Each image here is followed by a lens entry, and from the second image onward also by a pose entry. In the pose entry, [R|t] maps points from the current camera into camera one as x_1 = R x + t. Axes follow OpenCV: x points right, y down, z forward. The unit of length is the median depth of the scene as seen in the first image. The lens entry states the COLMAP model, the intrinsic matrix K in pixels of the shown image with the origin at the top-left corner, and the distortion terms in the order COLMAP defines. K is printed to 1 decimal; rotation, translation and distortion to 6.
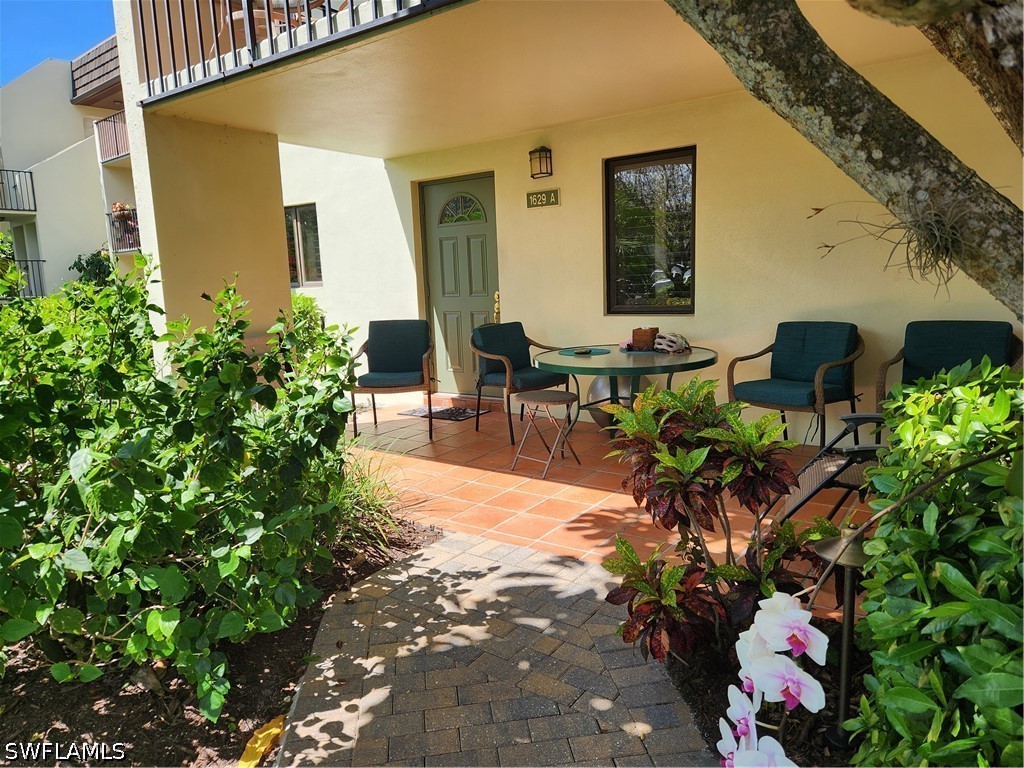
lens RADIAL K [[701.0, 0, 510.6], [0, 701.0, 388.4], [0, 0, 1]] dist [0.073086, -0.078069]
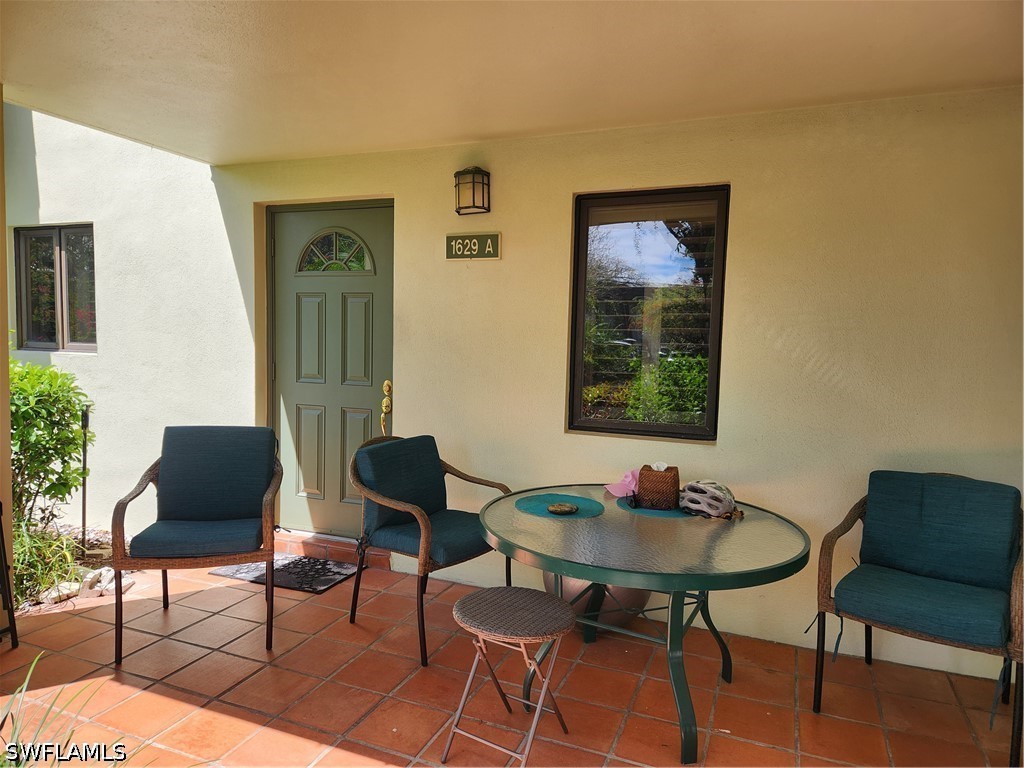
lens RADIAL K [[701.0, 0, 510.6], [0, 701.0, 388.4], [0, 0, 1]] dist [0.073086, -0.078069]
pose [[0.972015, 0.043125, 0.230926, -0.063095], [-0.023624, 0.995967, -0.086556, -0.083659], [-0.233727, 0.078678, 0.969114, 0.373518]]
